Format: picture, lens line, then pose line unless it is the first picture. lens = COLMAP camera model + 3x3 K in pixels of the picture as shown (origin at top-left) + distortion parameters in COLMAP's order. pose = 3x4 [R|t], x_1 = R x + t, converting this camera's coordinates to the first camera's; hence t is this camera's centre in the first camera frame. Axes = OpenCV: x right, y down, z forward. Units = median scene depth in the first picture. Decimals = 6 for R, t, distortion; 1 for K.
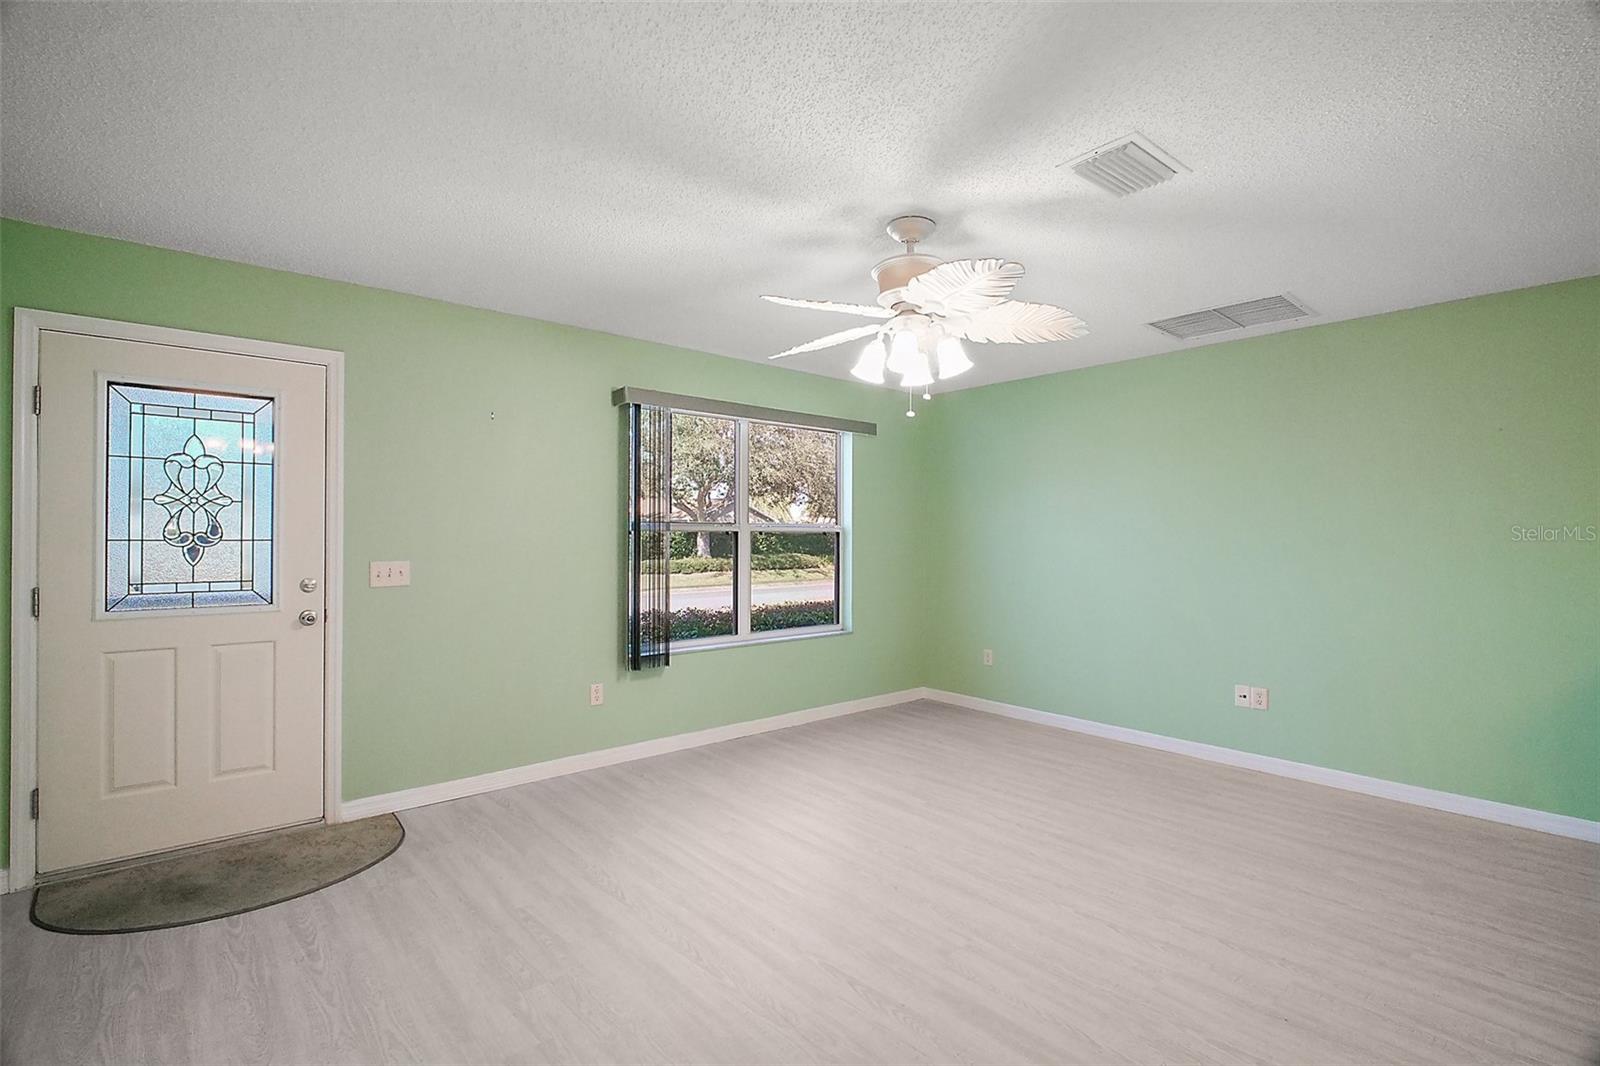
lens RADIAL K [[736.8, 0, 794.4], [0, 736.8, 533.7], [0, 0, 1]] dist [-0.003637, -0.001034]
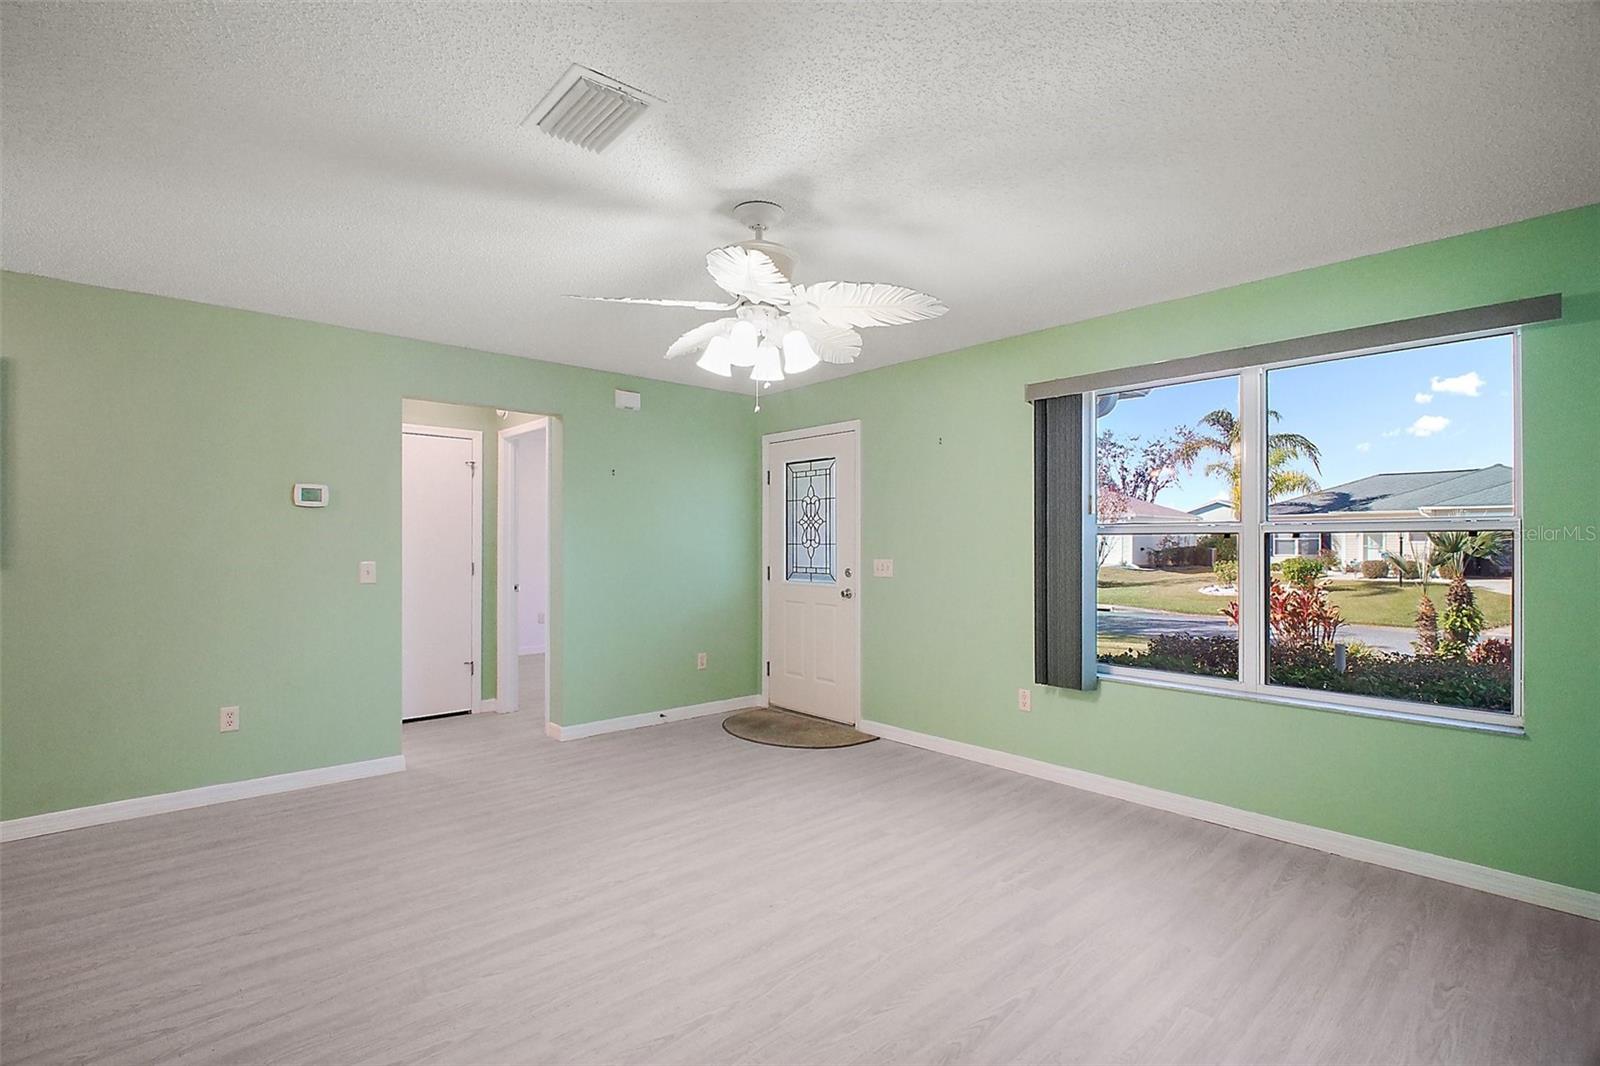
lens RADIAL K [[745.7, 0, 792.5], [0, 745.7, 543.7], [0, 0, 1]] dist [0.000617, -0.008233]
pose [[0.023760, -0.001738, -0.999716, 0.910780], [0.002634, 0.999995, -0.001676, 0.010421], [0.999714, -0.002593, 0.023764, 0.830021]]
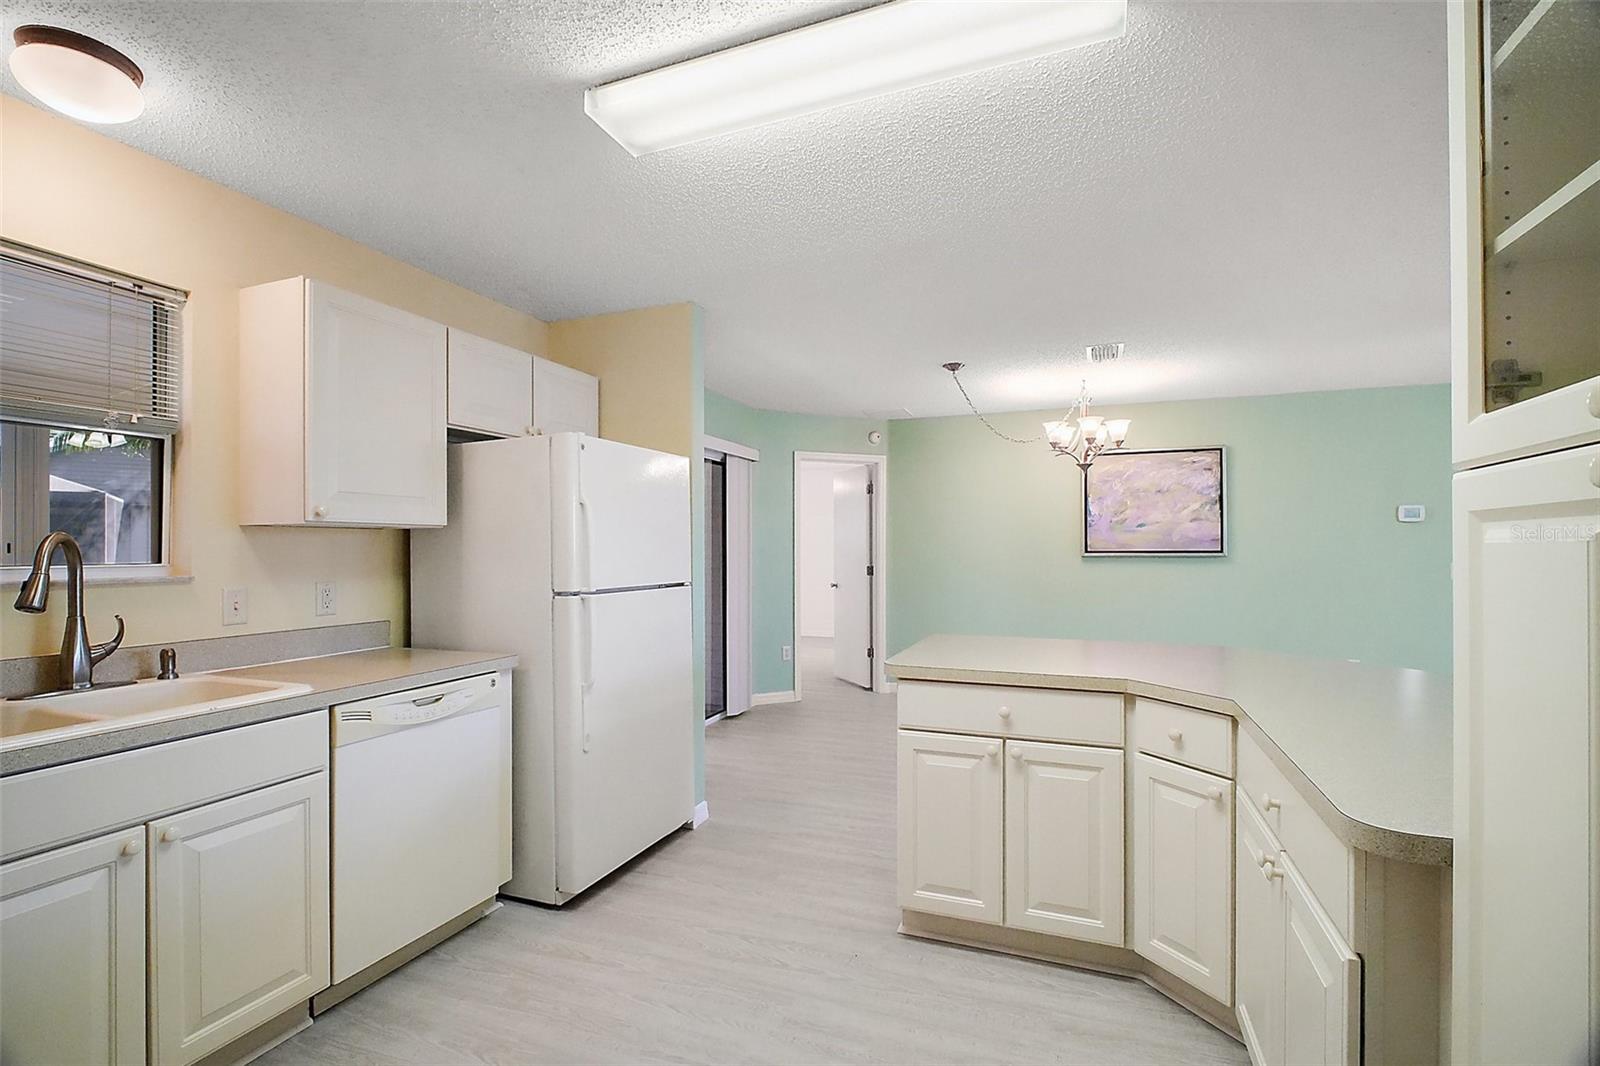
lens RADIAL K [[735.1, 0, 797.3], [0, 735.1, 546.9], [0, 0, 1]] dist [-0.000668, -0.006409]
pose [[-0.881245, -0.002069, -0.472656, 1.628065], [0.001210, 0.999977, -0.006634, 0.010633], [0.472659, -0.006418, -0.881222, 0.862371]]
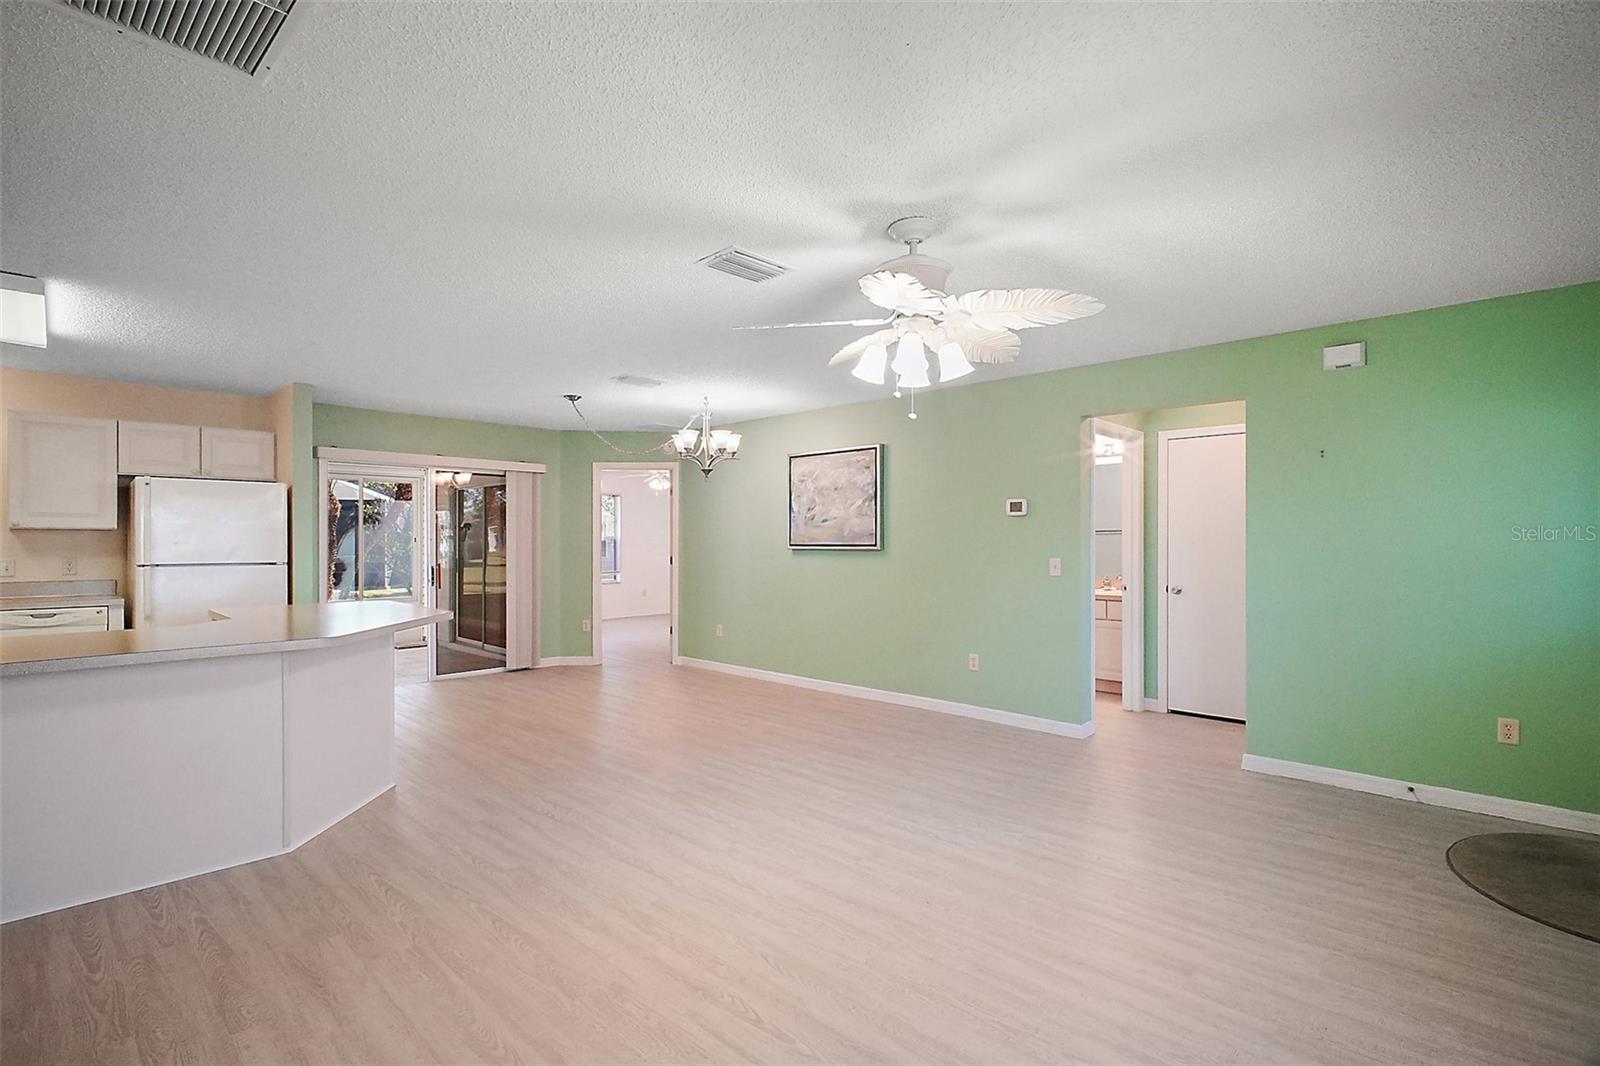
lens RADIAL K [[745.7, 0, 792.5], [0, 745.7, 543.7], [0, 0, 1]] dist [0.000617, -0.008233]
pose [[-0.995426, -0.003235, -0.095477, 0.336214], [-0.003088, 0.999994, -0.001688, 0.010661], [0.095482, -0.001385, -0.995430, 1.613392]]
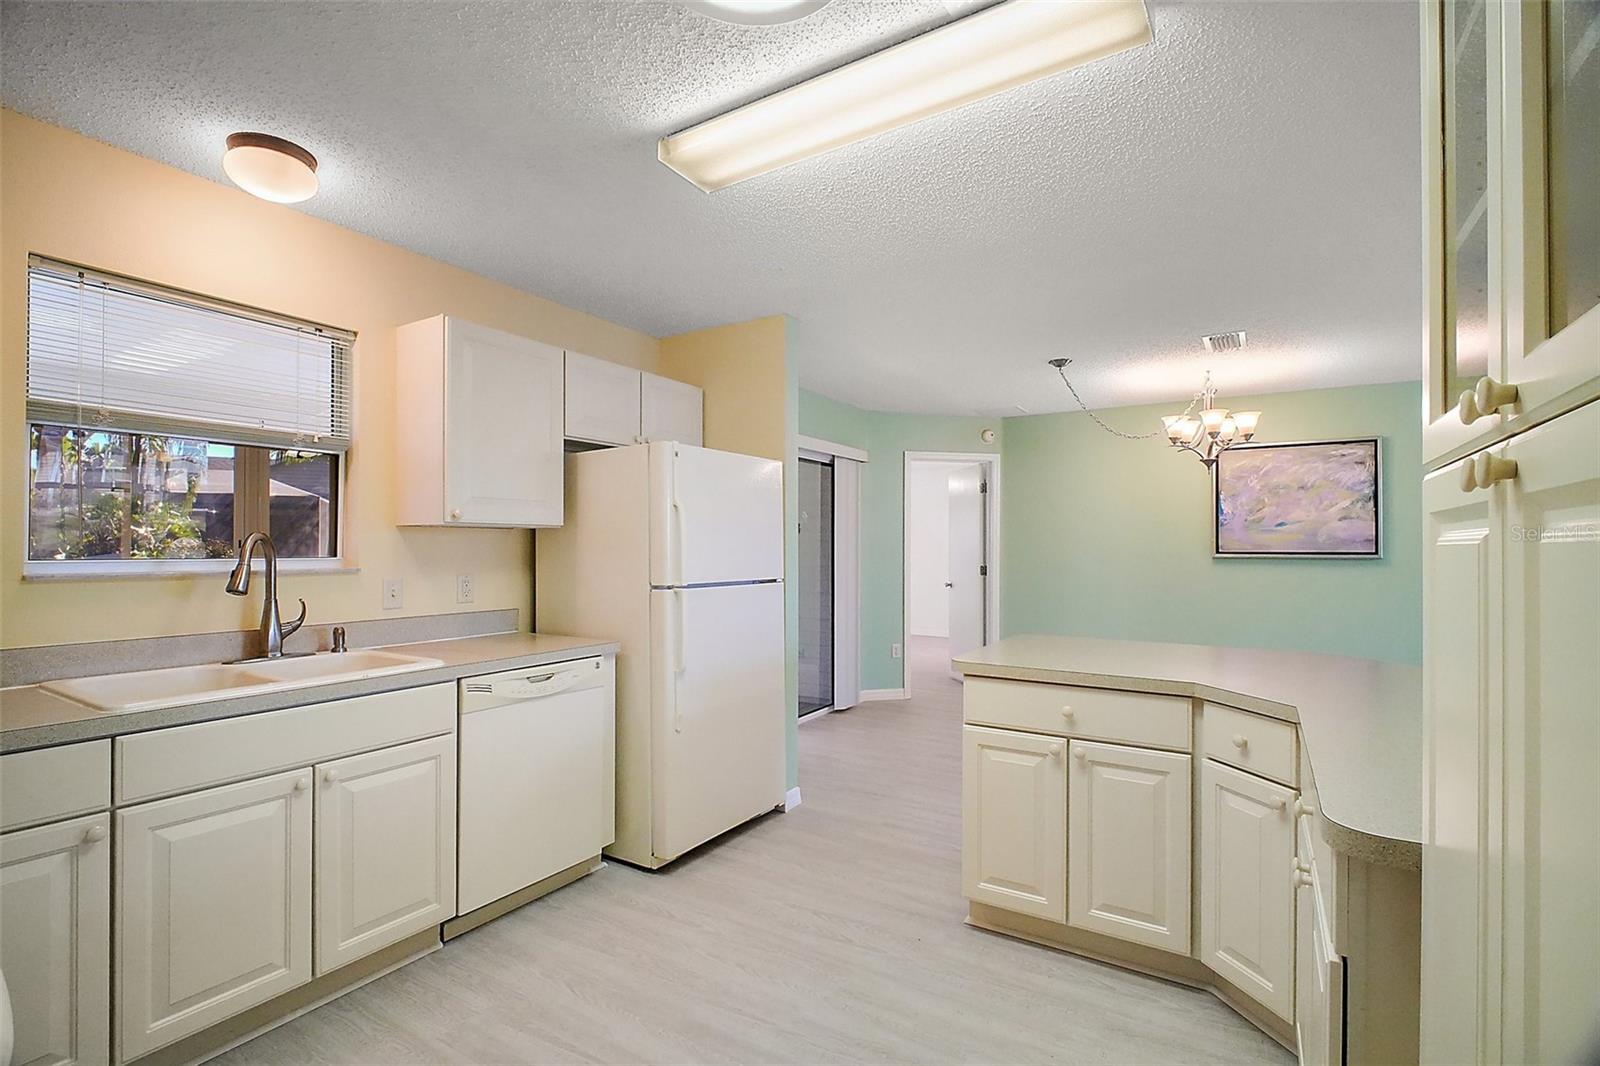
lens RADIAL K [[735.6, 0, 799.2], [0, 735.6, 545.5], [0, 0, 1]] dist [0.001479, -0.008015]
pose [[-0.952823, -0.006429, -0.303458, 1.582814], [-0.004558, 0.999966, -0.006872, 0.010877], [0.303492, -0.005164, -0.952820, 0.930232]]
